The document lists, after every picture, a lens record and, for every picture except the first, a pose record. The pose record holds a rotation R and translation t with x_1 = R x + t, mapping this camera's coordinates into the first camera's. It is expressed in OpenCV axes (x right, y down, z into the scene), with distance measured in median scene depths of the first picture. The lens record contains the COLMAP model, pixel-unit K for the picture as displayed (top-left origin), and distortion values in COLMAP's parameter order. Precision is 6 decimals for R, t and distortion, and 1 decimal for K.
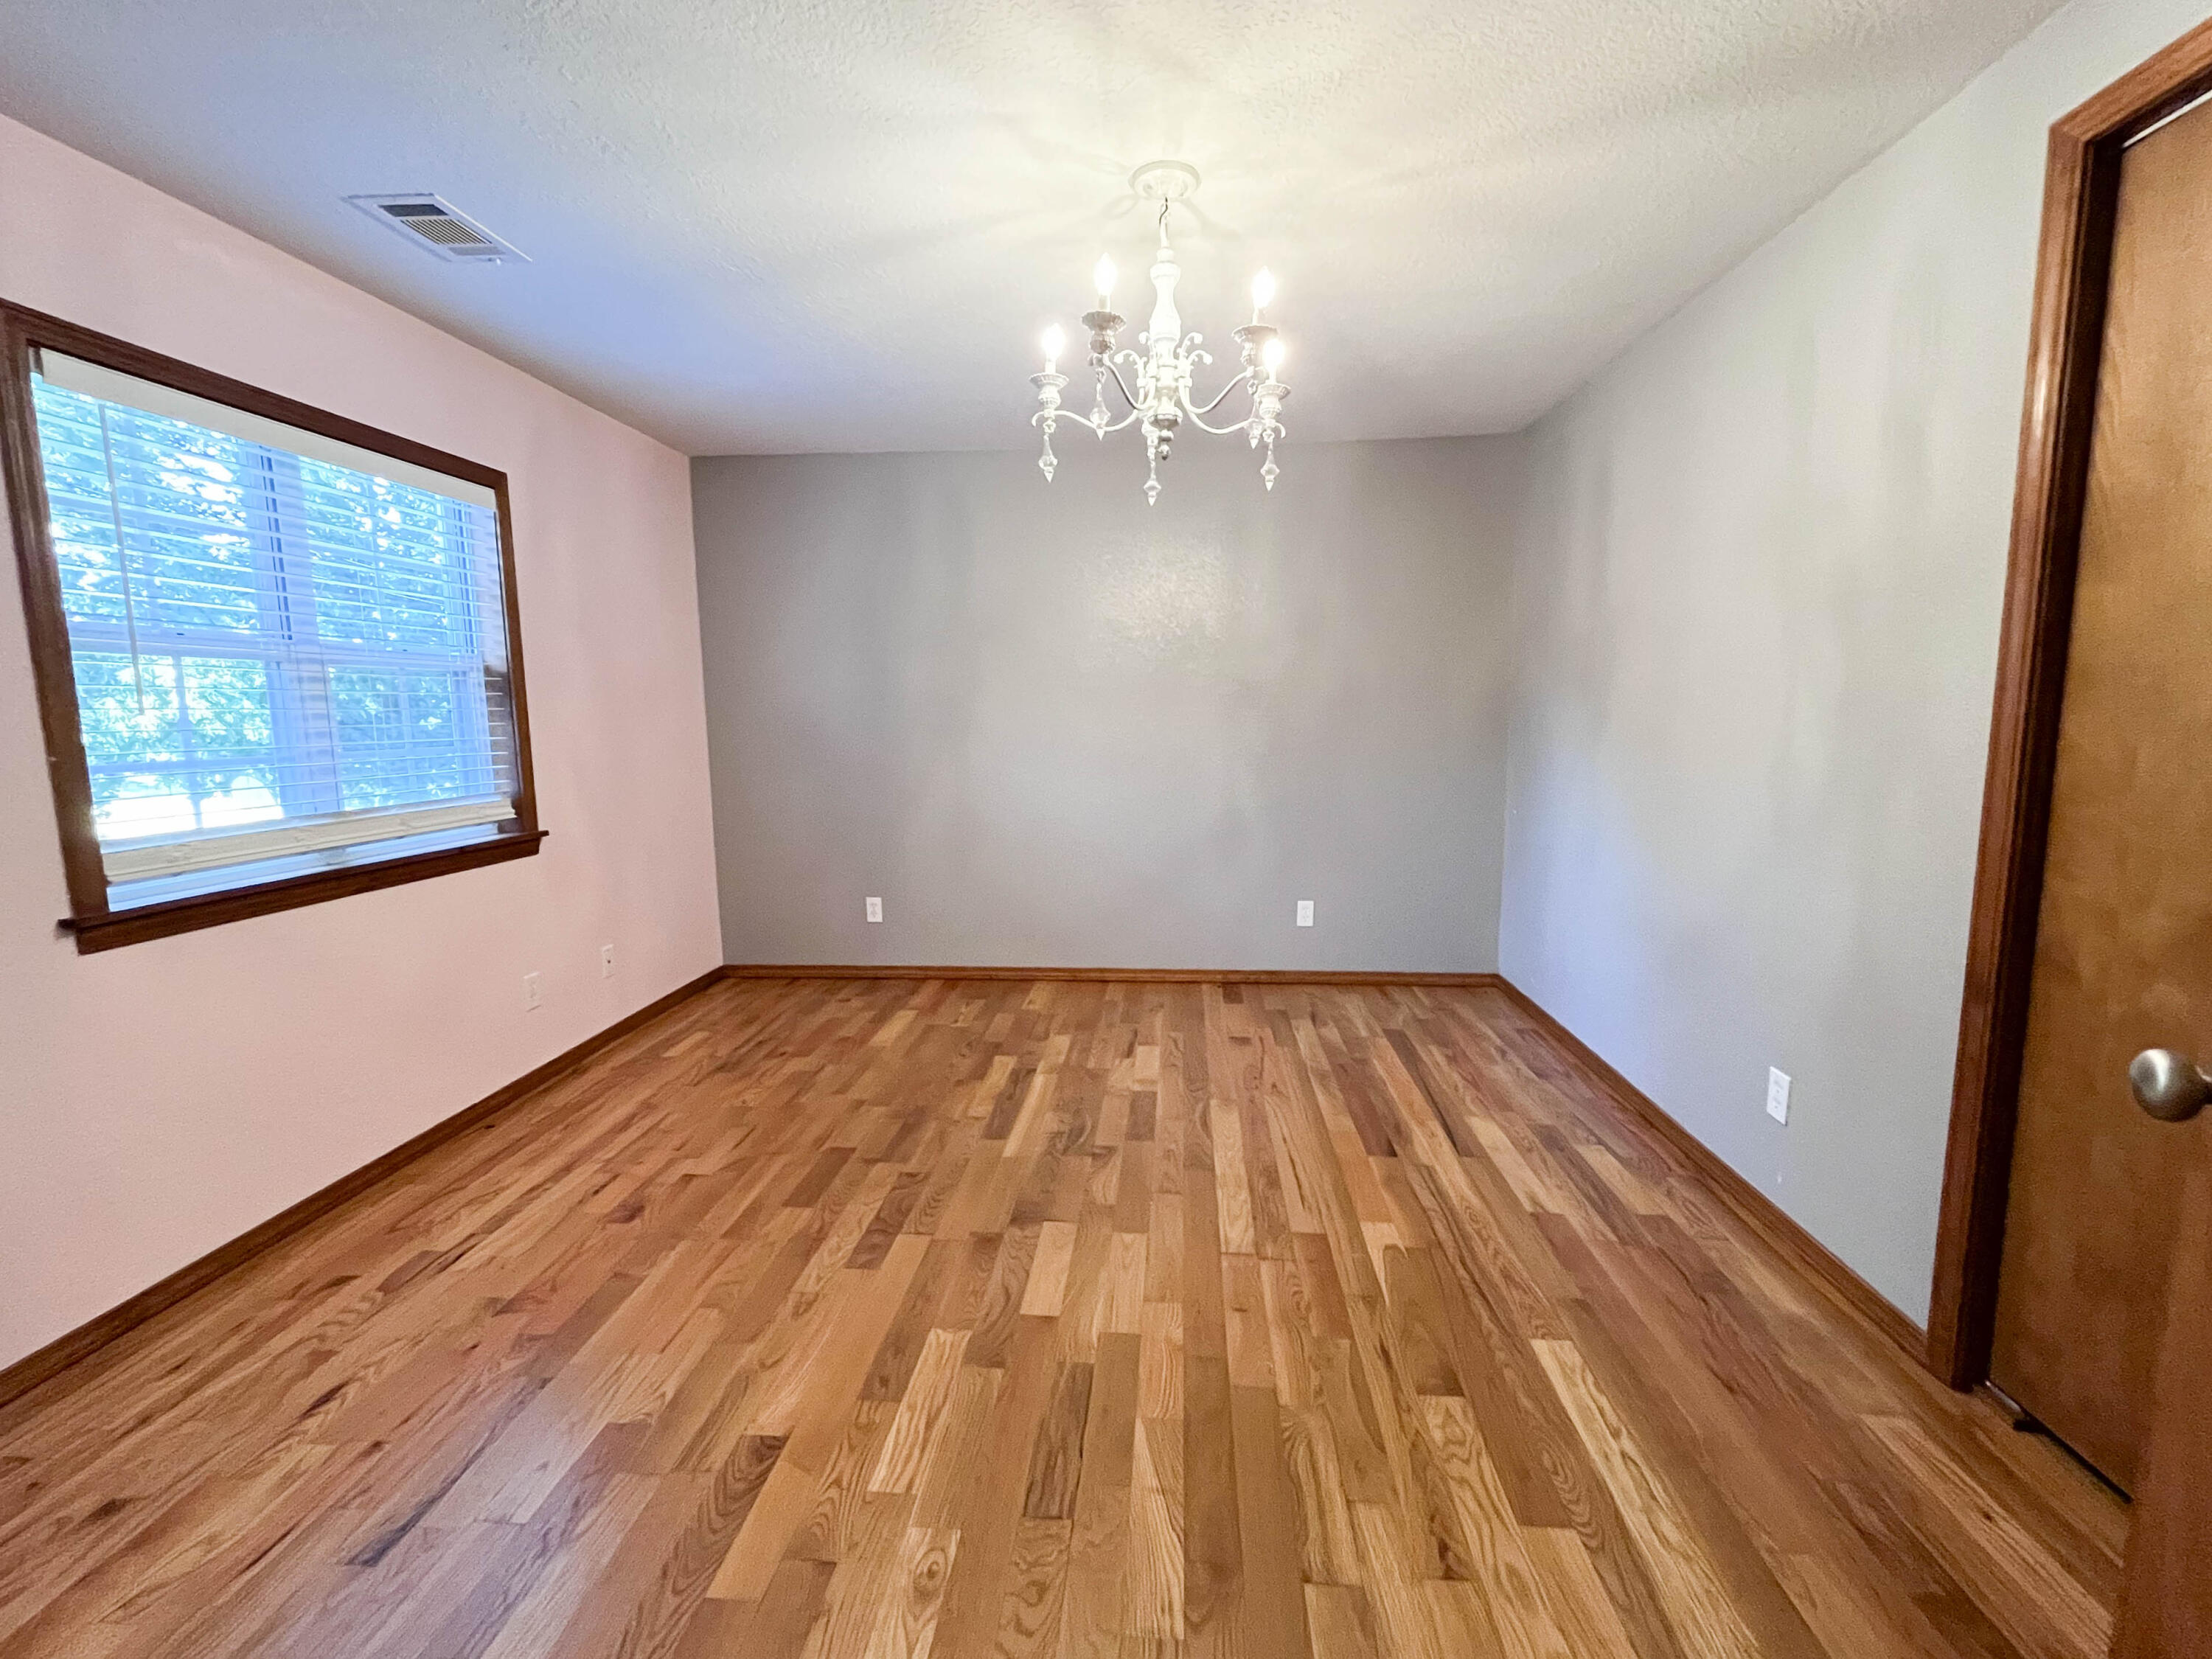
lens RADIAL K [[903.3, 0, 1113.8], [0, 903.3, 835.0], [0, 0, 1]] dist [-0.002390, -0.000212]
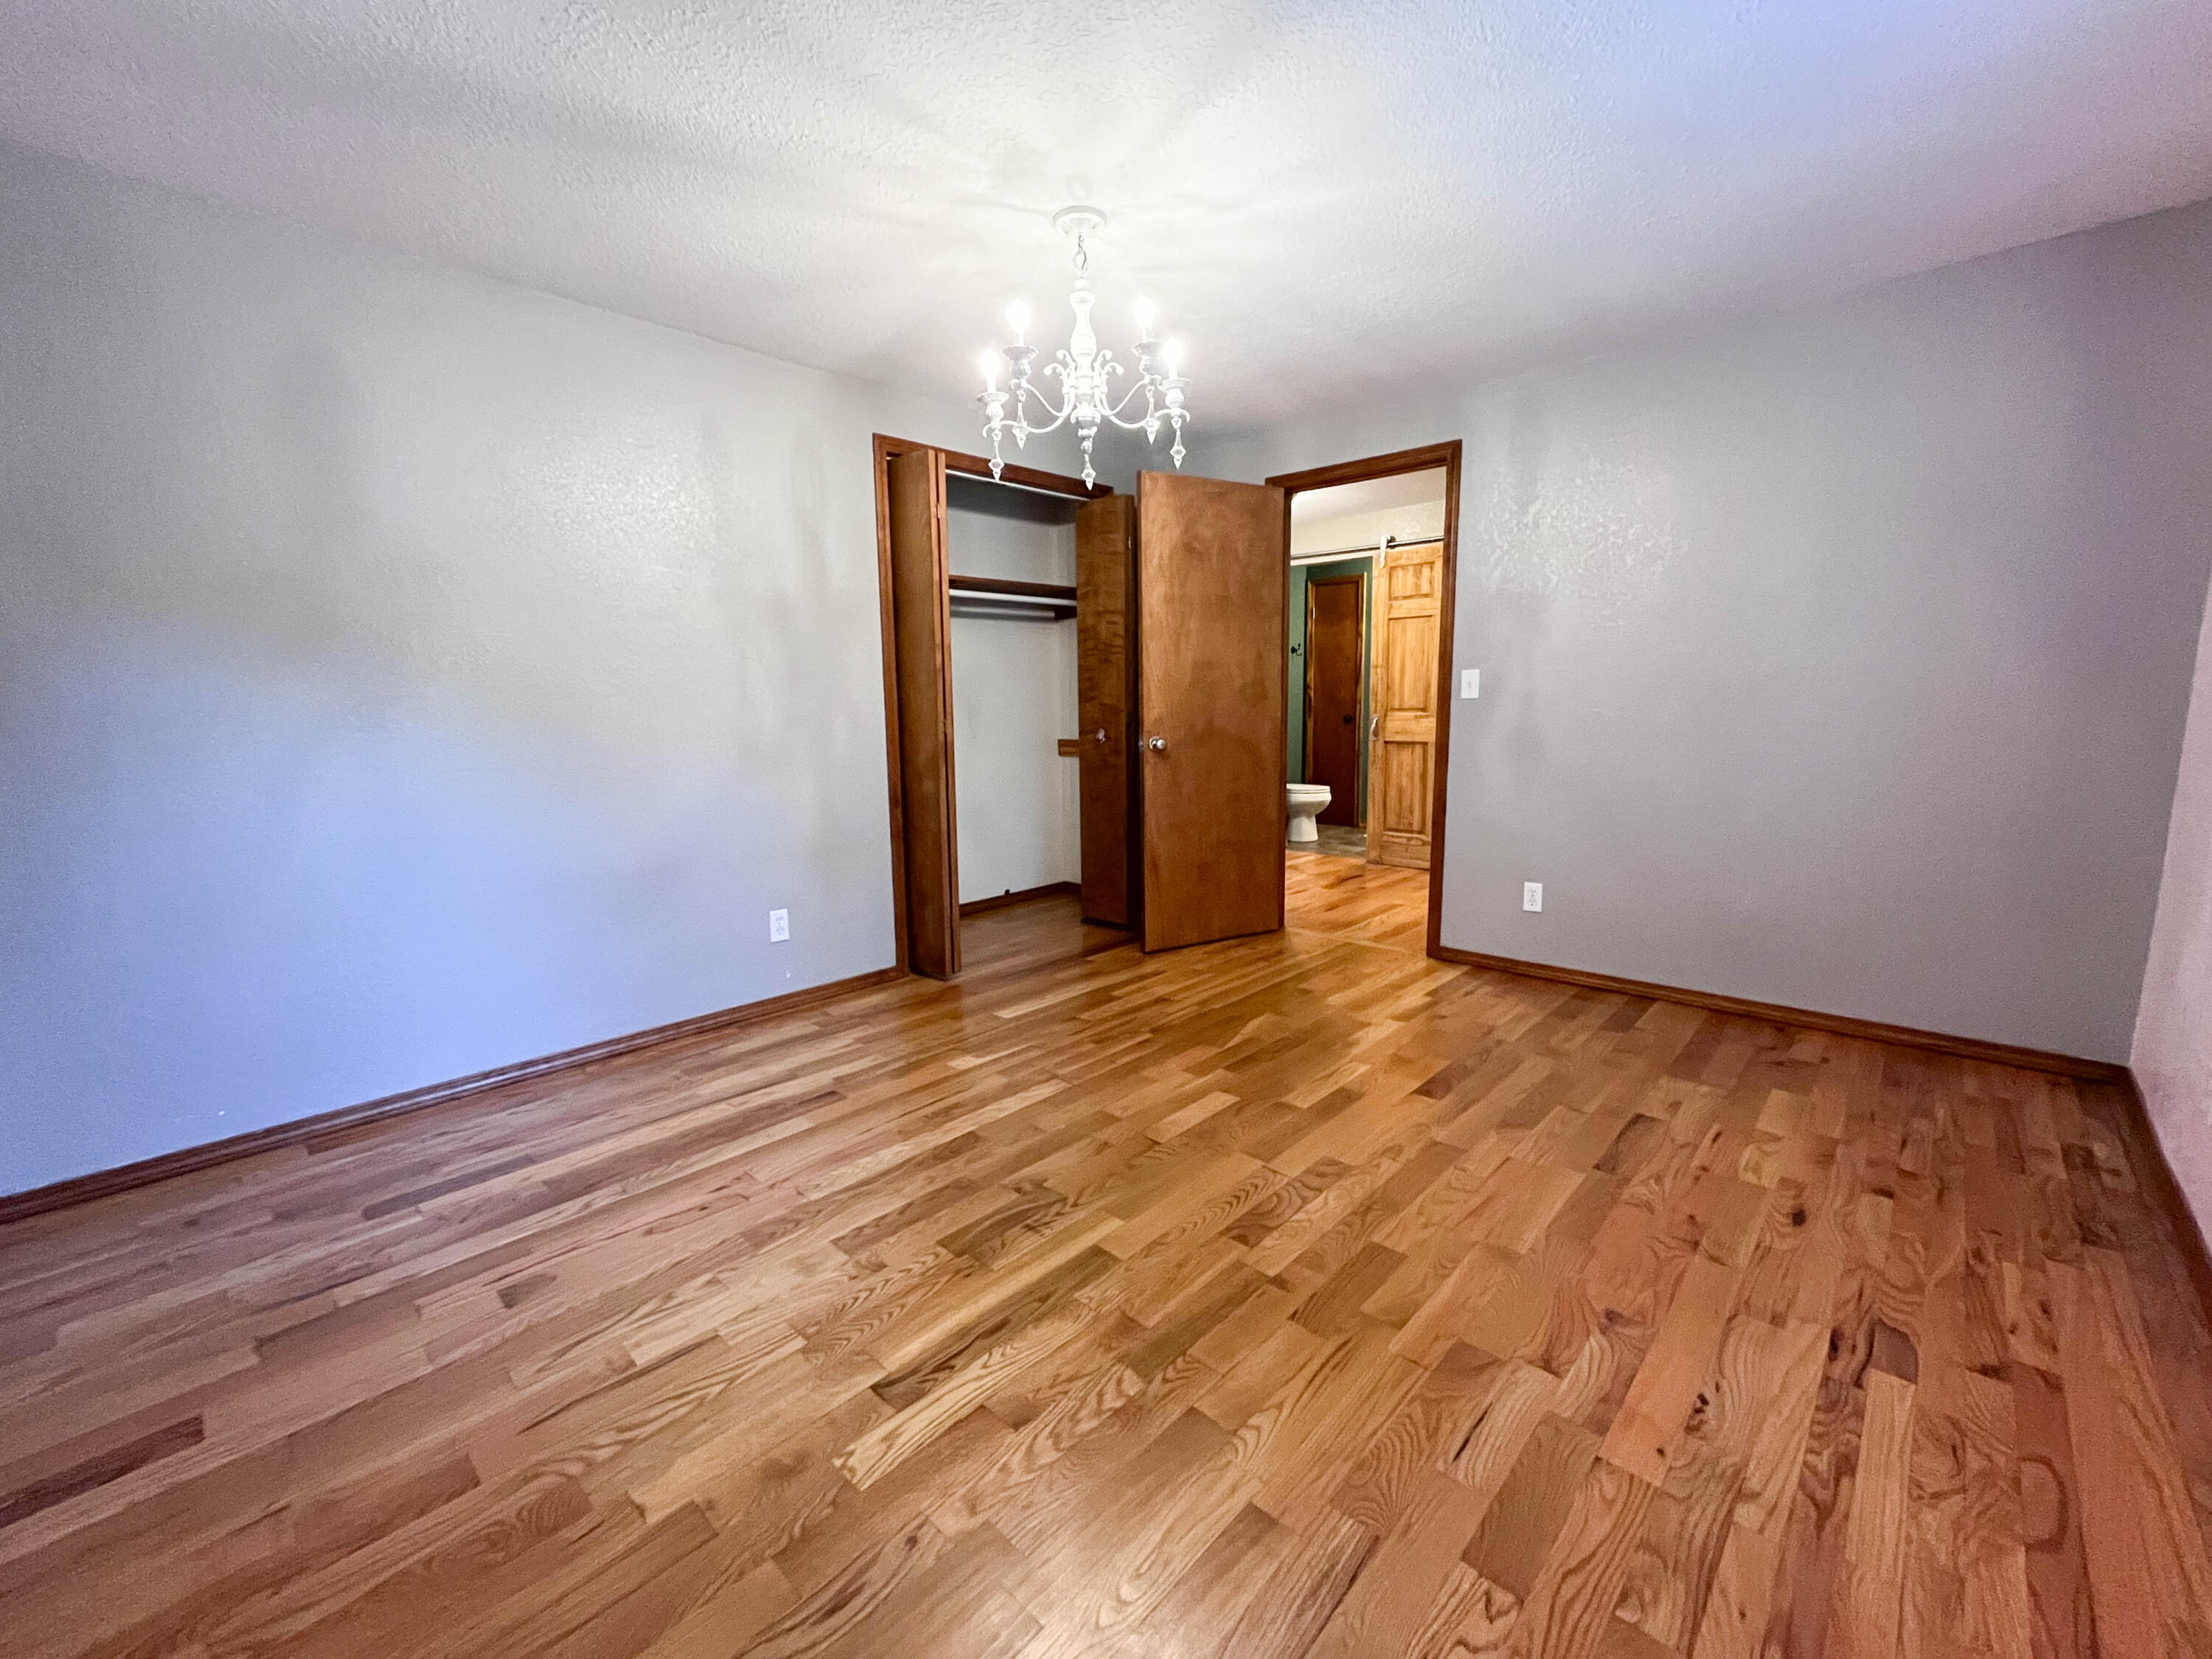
lens RADIAL K [[903.3, 0, 1113.8], [0, 903.3, 835.0], [0, 0, 1]] dist [-0.002390, -0.000212]
pose [[-0.774208, -0.072722, 0.628740, -0.629395], [0.110207, 0.962714, 0.247057, -0.168403], [-0.623263, 0.260565, -0.737326, 1.623019]]
